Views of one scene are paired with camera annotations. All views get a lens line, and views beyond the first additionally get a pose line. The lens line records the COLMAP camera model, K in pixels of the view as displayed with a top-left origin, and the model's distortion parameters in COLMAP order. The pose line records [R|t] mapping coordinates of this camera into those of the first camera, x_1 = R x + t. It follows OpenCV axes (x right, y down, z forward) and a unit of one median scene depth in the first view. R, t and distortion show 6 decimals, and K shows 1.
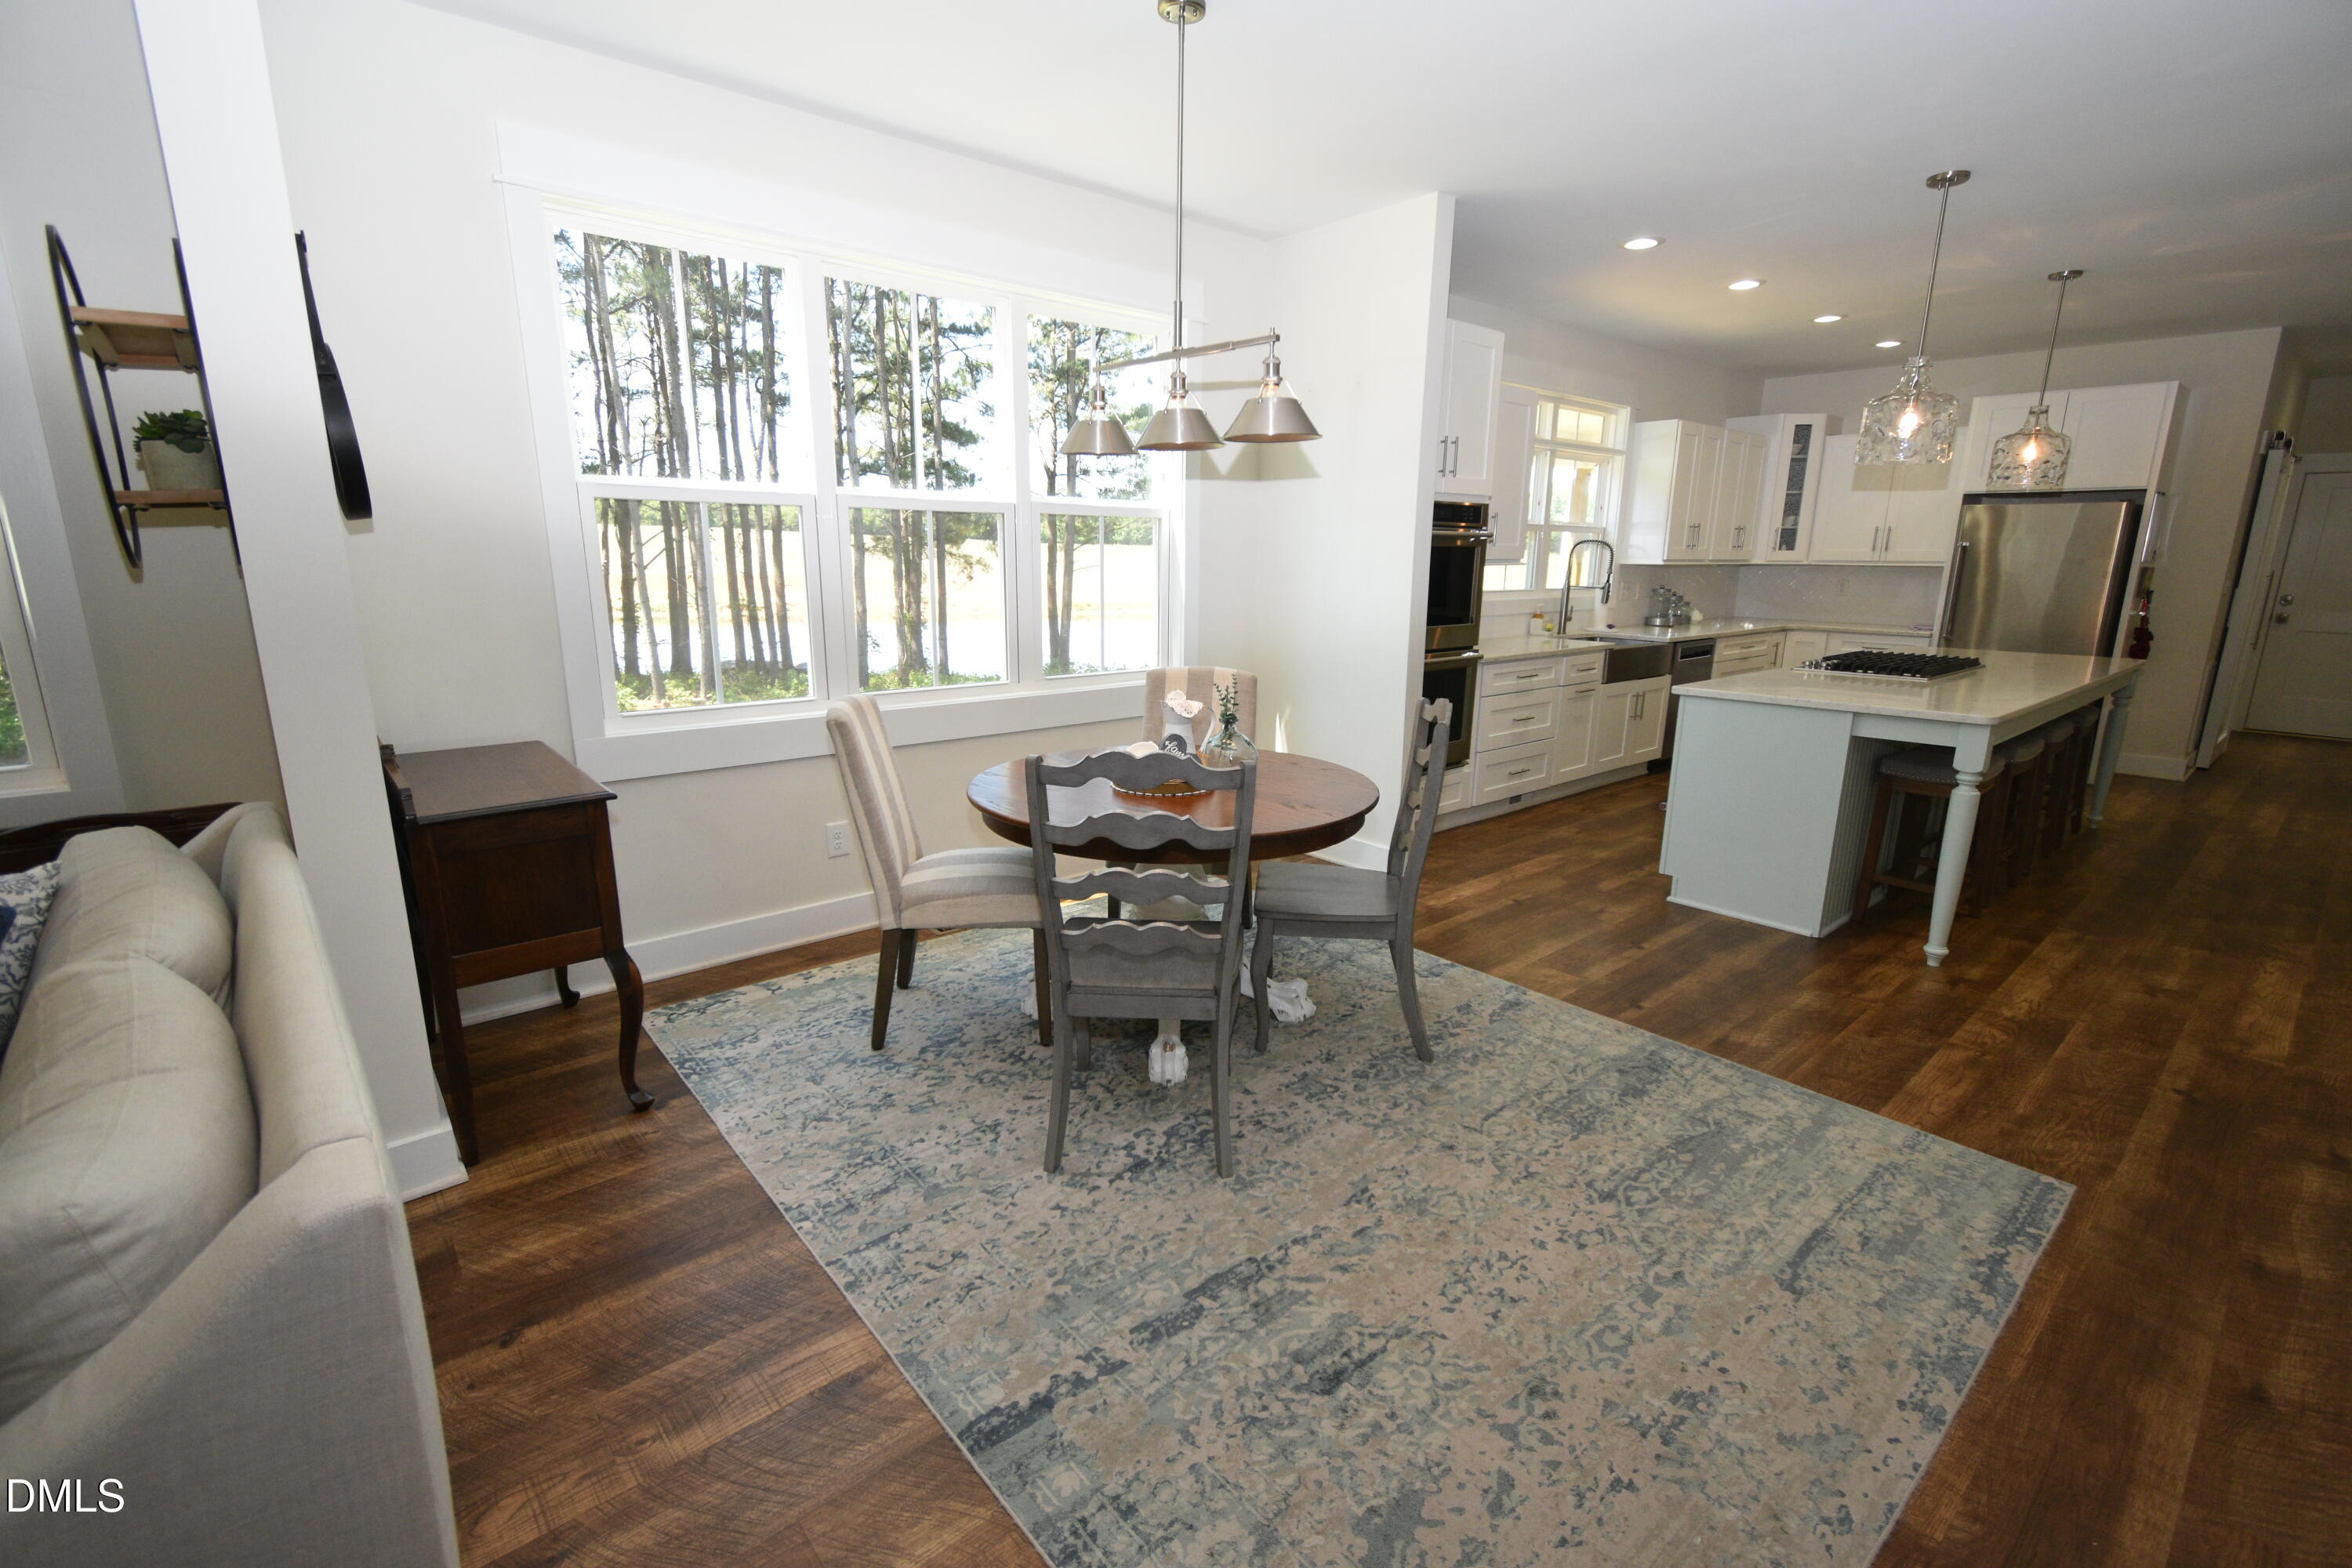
lens RADIAL K [[1033.8, 0, 1167.7], [0, 1033.8, 795.0], [0, 0, 1]] dist [0.006135, -0.004308]
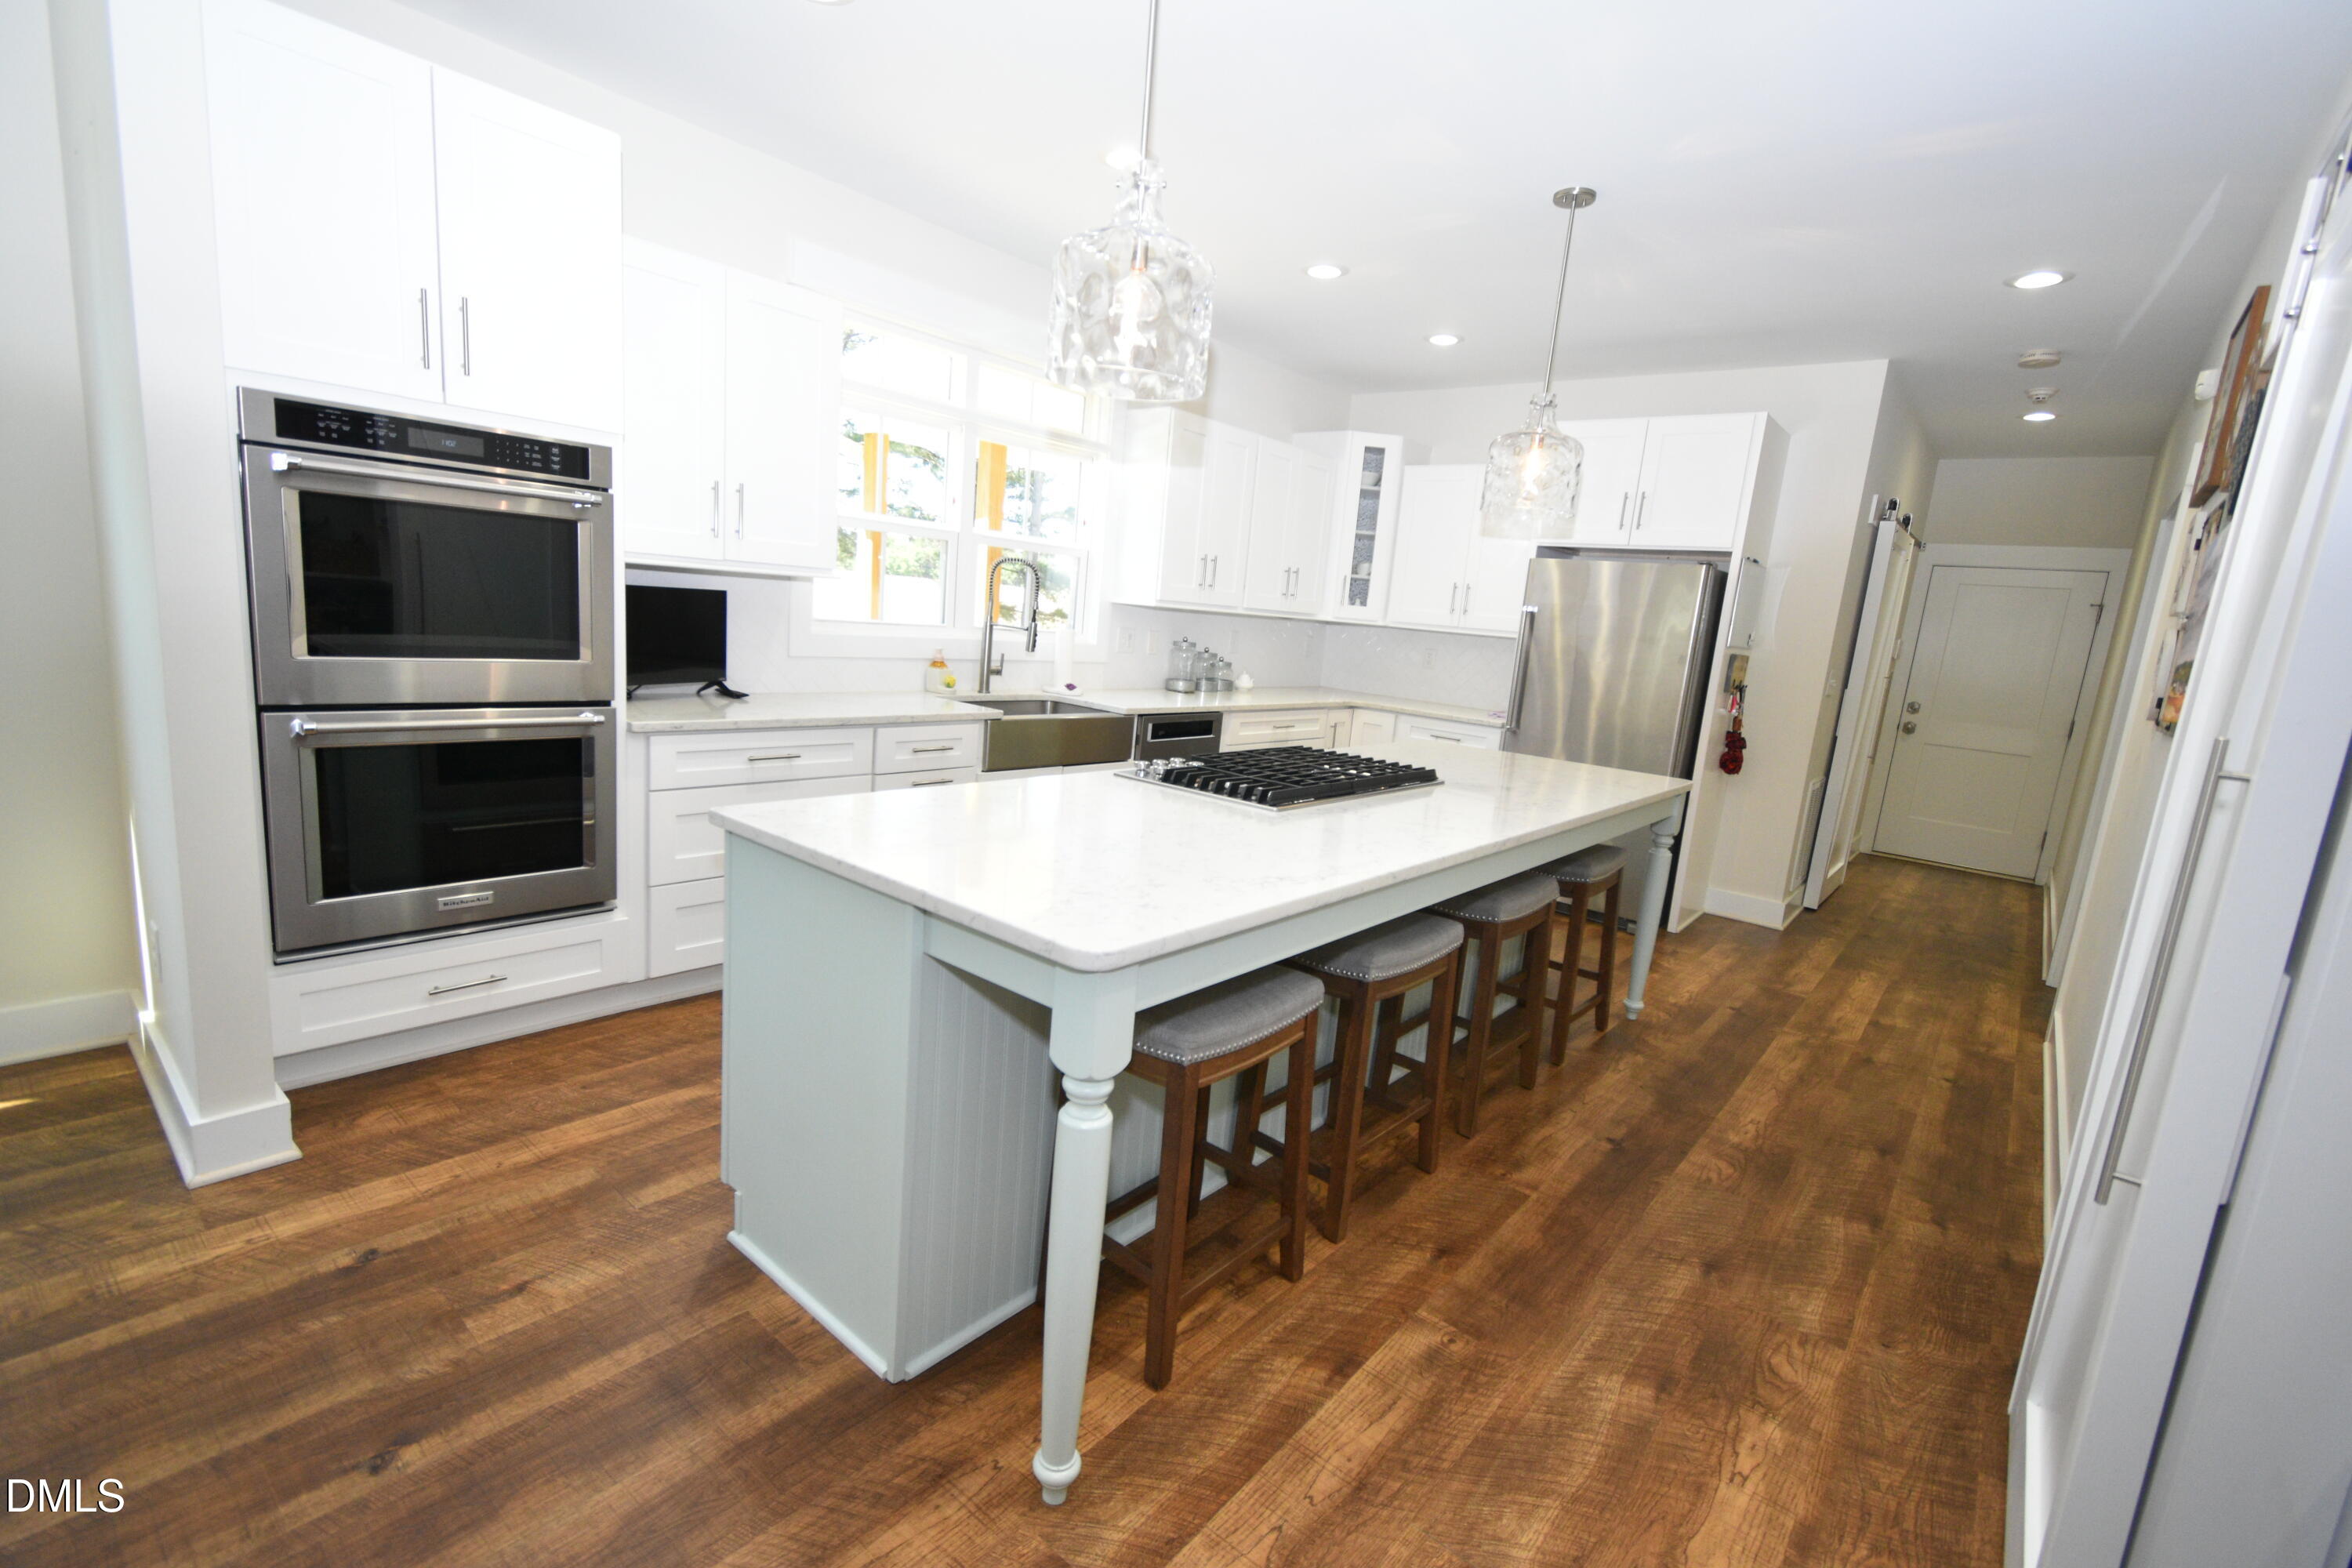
lens RADIAL K [[1033.8, 0, 1174.1], [0, 1033.8, 790.6], [0, 0, 1]] dist [0.006135, -0.004308]
pose [[0.983651, 0.046298, 0.174035, 0.394787], [-0.037995, 0.997989, -0.050745, -0.062024], [-0.176034, 0.043303, 0.983431, 0.312543]]
